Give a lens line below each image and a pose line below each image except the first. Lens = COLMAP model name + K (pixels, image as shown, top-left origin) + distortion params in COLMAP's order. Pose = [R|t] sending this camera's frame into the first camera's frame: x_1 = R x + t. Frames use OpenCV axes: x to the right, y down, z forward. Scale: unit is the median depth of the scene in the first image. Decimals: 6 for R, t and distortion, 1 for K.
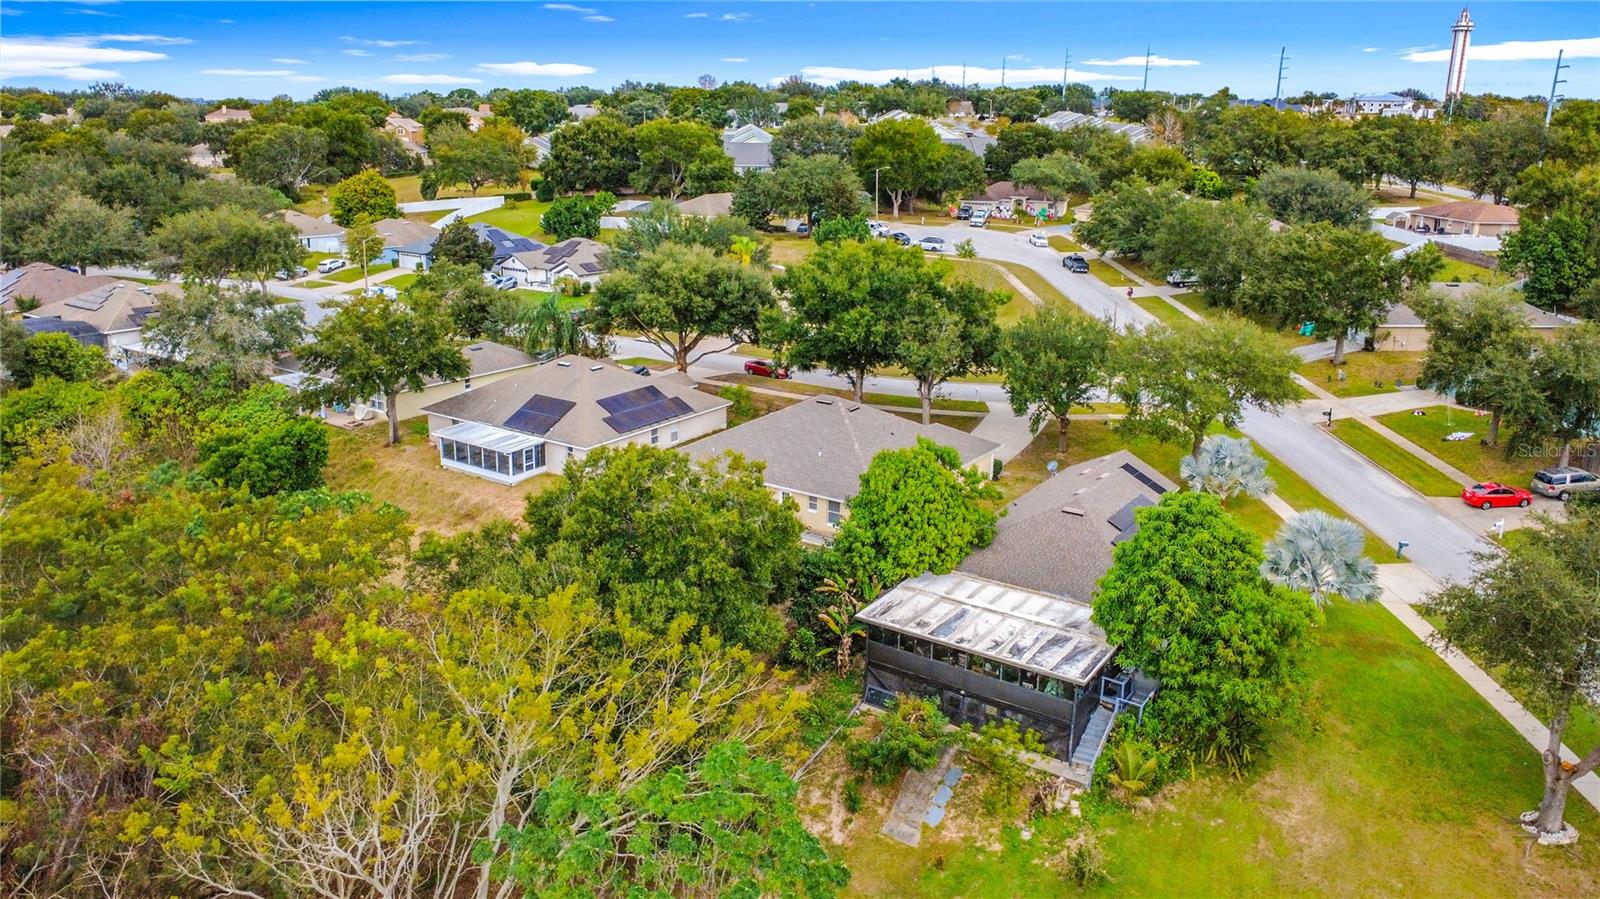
lens RADIAL K [[1166.4, 0, 800.0], [0, 1166.4, 449.5], [0, 0, 1]] dist [0.001010, -0.002198]
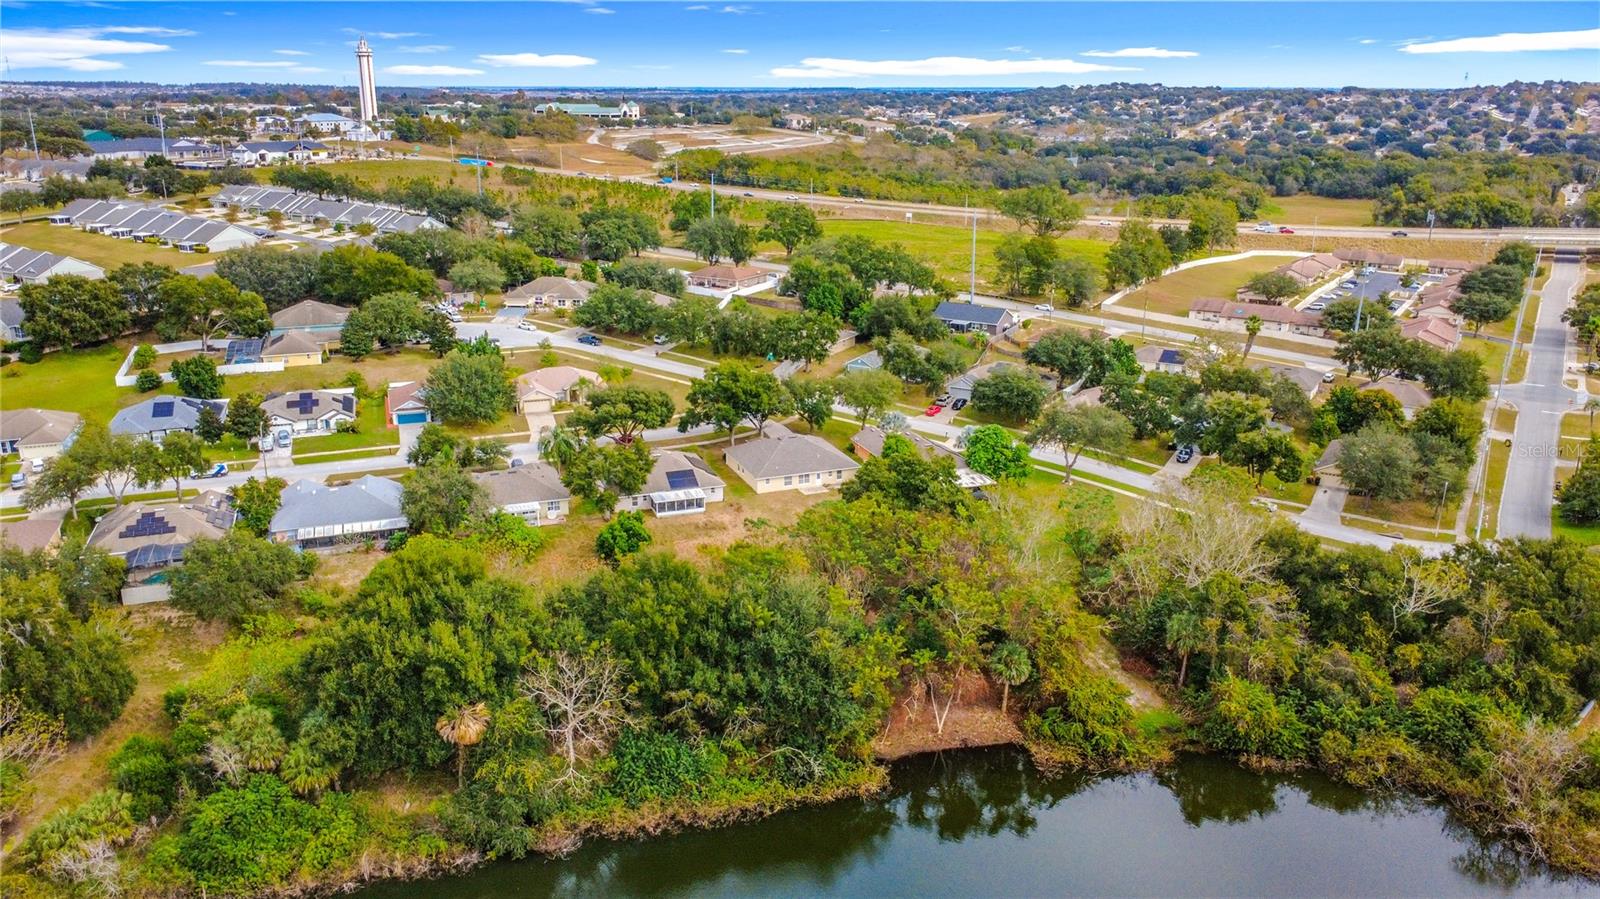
lens RADIAL K [[1166.4, 0, 800.0], [0, 1166.4, 449.5], [0, 0, 1]] dist [0.001010, -0.002198]
pose [[0.590833, -0.256608, 0.764898, -1.577141], [0.235663, 0.961615, 0.140569, -0.304712], [-0.771608, 0.097205, 0.628627, -0.445524]]
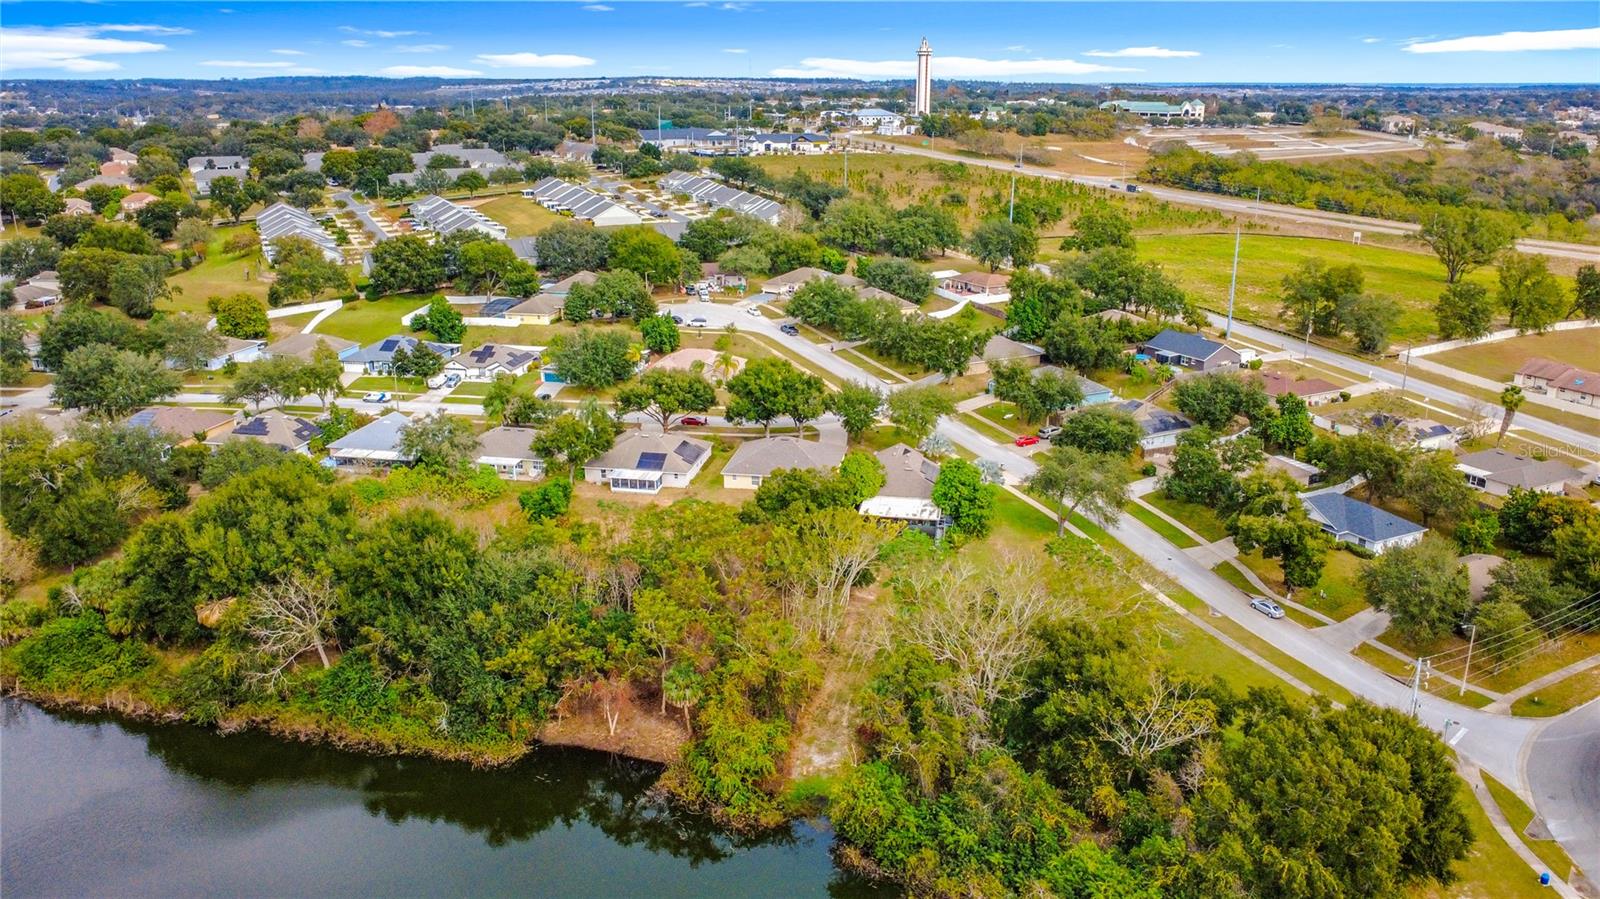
lens RADIAL K [[1175.2, 0, 807.3], [0, 1175.2, 464.1], [0, 0, 1]] dist [0.002876, -0.001860]
pose [[0.915748, -0.139380, 0.376801, -0.742120], [0.126225, 0.990215, 0.059515, -0.111973], [-0.381410, -0.006939, 0.924380, -1.080445]]
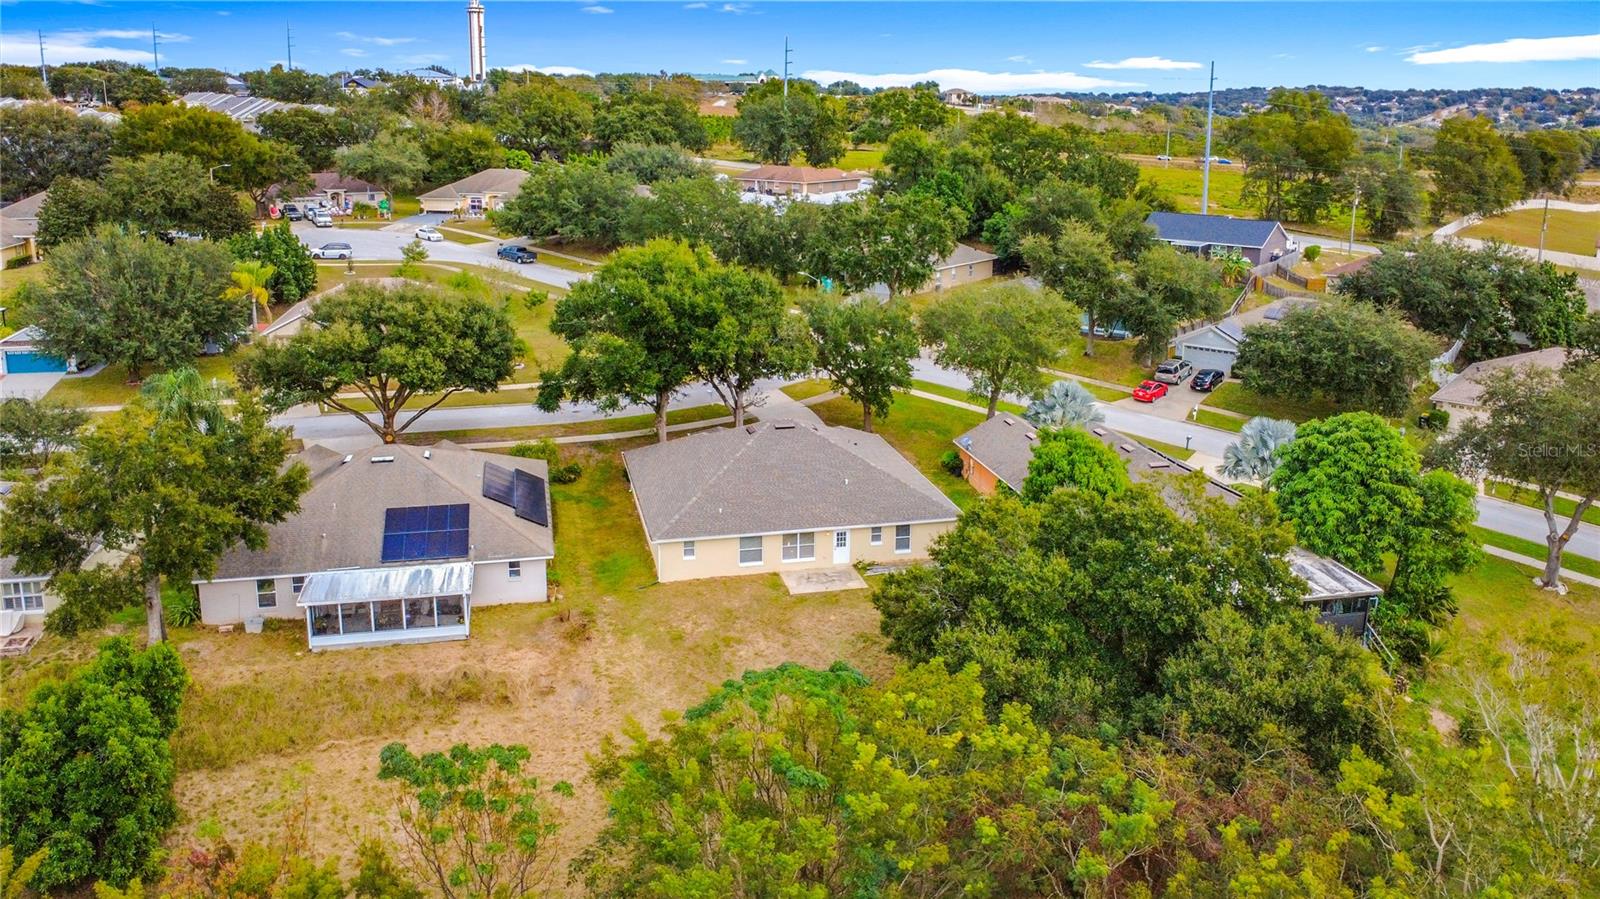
lens RADIAL K [[1208.3, 0, 802.0], [0, 1208.3, 387.3], [0, 0, 1]] dist [-0.016163, -0.002274]
pose [[0.693743, -0.184563, 0.696173, -0.527567], [0.209851, 0.976467, 0.049754, -0.099231], [-0.688973, 0.111577, 0.716148, 0.289427]]
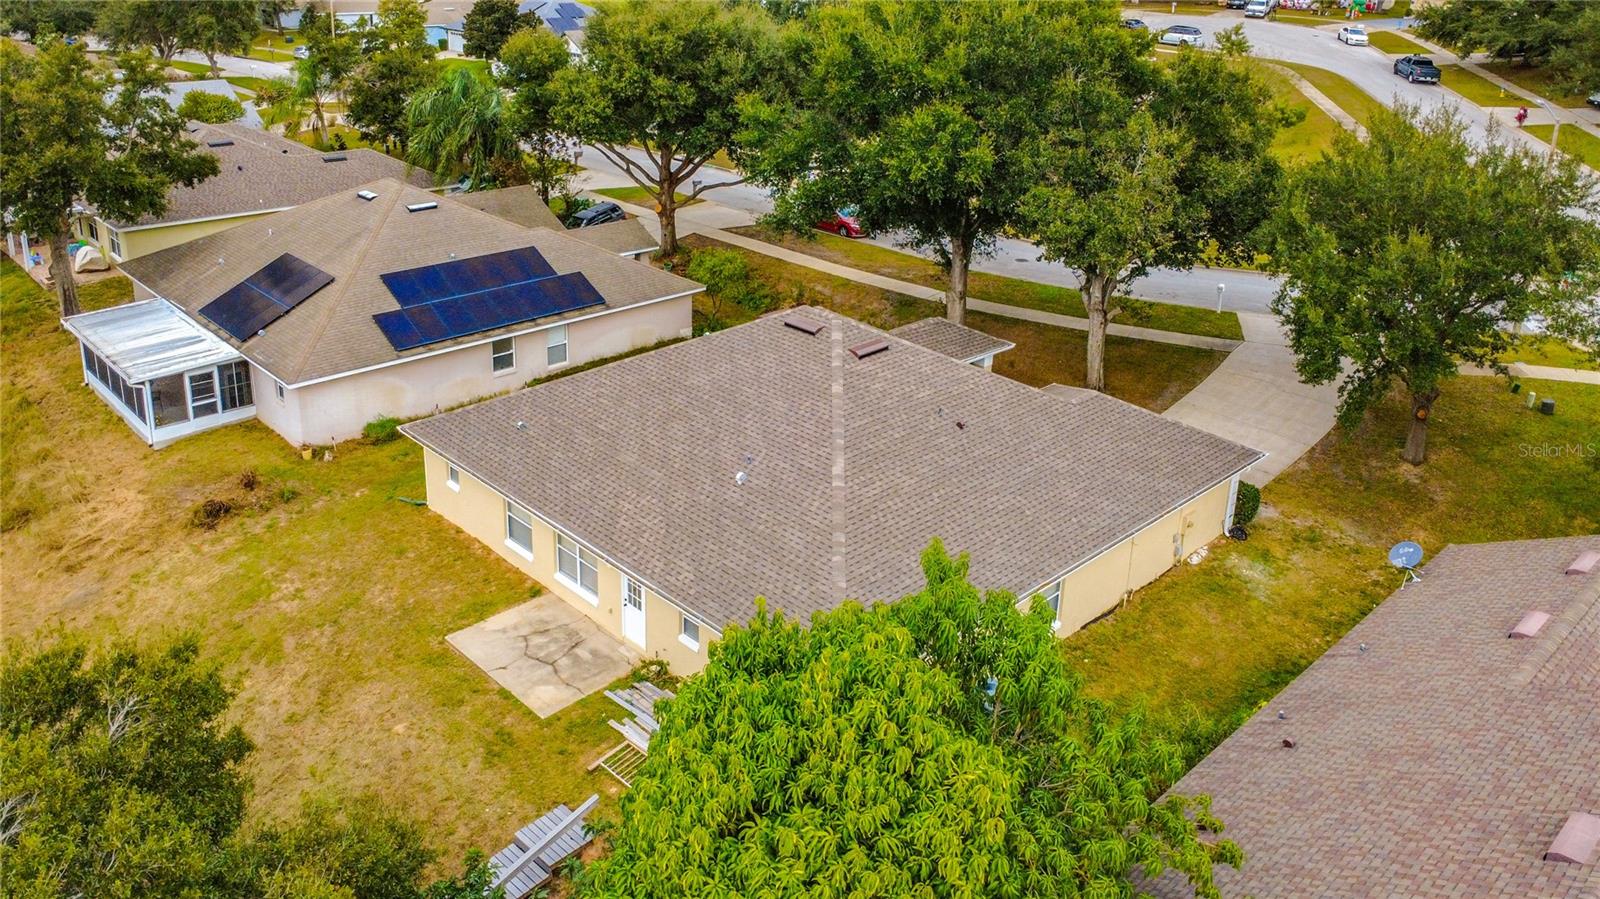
lens RADIAL K [[1191.2, 0, 761.3], [0, 1191.2, 294.5], [0, 0, 1]] dist [0.015296, -0.002419]
pose [[0.970699, 0.071819, -0.229317, 0.088850], [-0.067991, 0.997384, 0.024559, -0.053605], [0.230480, -0.008248, 0.973042, 0.519215]]
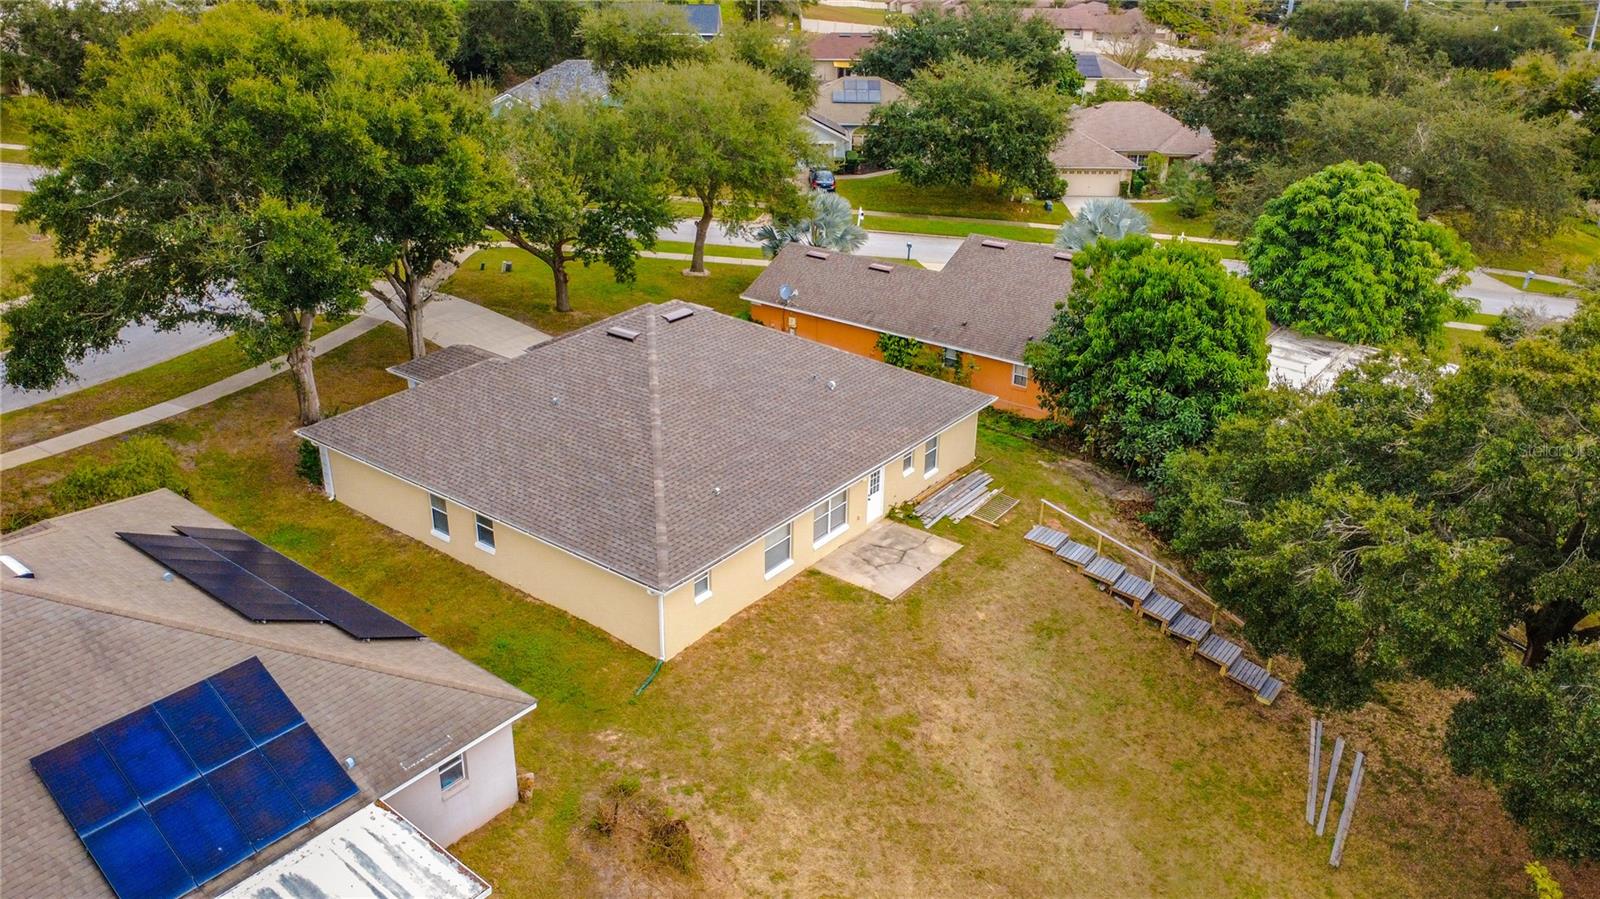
lens RADIAL K [[1182.9, 0, 795.9], [0, 1182.9, 405.0], [0, 0, 1]] dist [-0.004643, 0.000414]
pose [[0.094340, -0.388246, 0.916714, -0.396887], [0.275039, 0.895147, 0.350807, -0.149499], [-0.956793, 0.219037, 0.191231, 0.755506]]
